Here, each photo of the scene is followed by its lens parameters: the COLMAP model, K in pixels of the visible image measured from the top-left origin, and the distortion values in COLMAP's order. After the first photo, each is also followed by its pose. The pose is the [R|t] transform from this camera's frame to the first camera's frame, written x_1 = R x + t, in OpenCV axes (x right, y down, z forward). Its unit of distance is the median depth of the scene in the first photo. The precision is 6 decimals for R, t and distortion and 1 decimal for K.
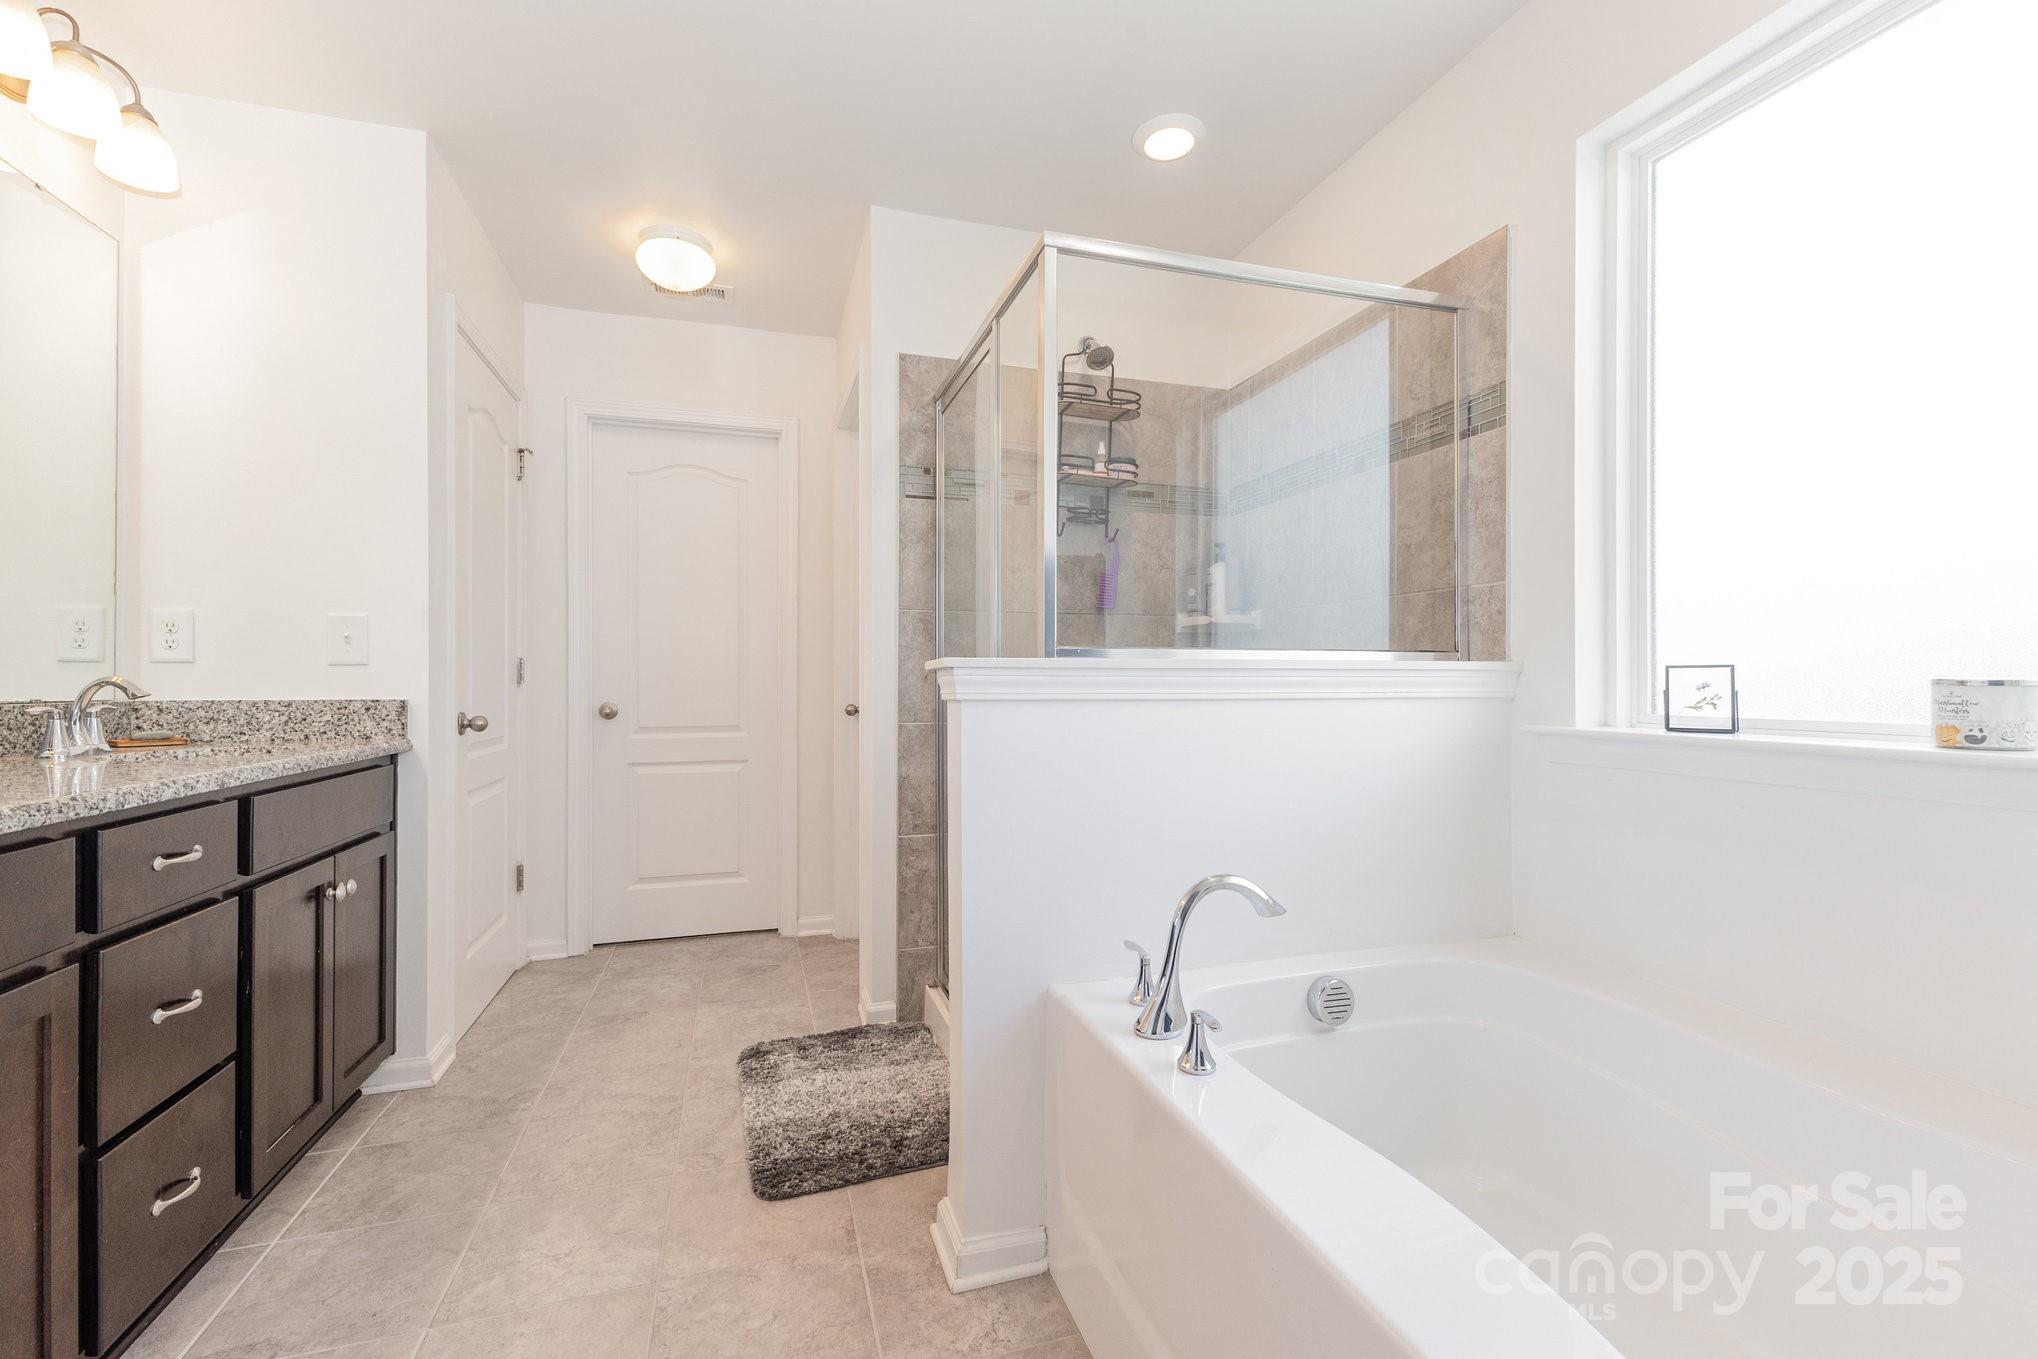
lens RADIAL K [[881.2, 0, 1022.1], [0, 881.2, 677.1], [0, 0, 1]] dist [0.012817, -0.004158]
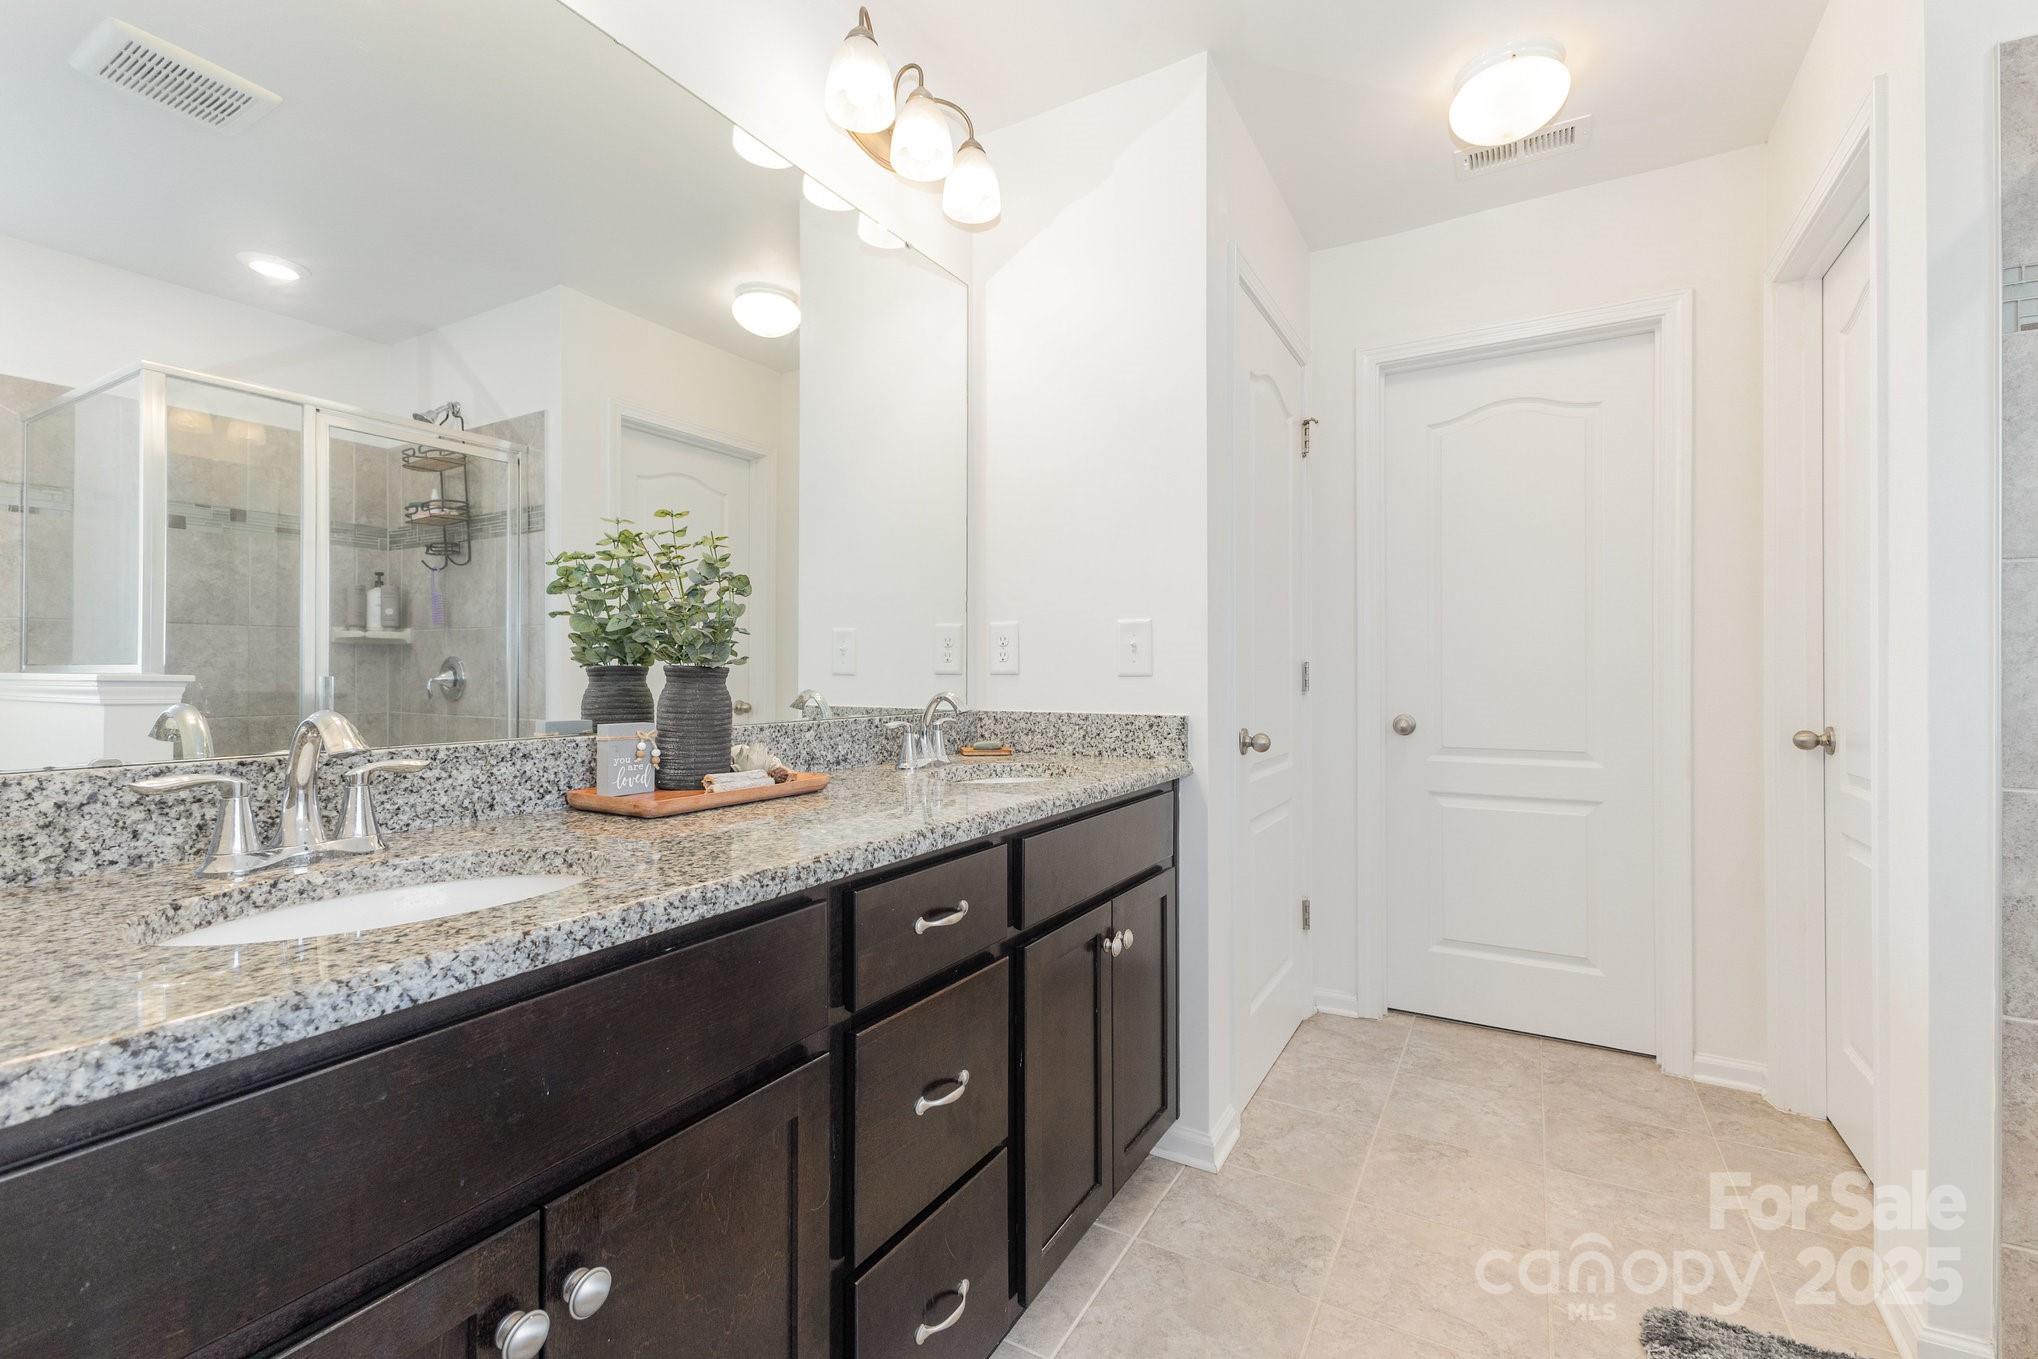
lens RADIAL K [[881.2, 0, 1022.1], [0, 881.2, 677.1], [0, 0, 1]] dist [0.012817, -0.004158]
pose [[0.677765, 0.001049, -0.735278, -0.170760], [0.004879, 0.999971, 0.005924, -0.019031], [0.735263, -0.007603, 0.677740, 0.299467]]
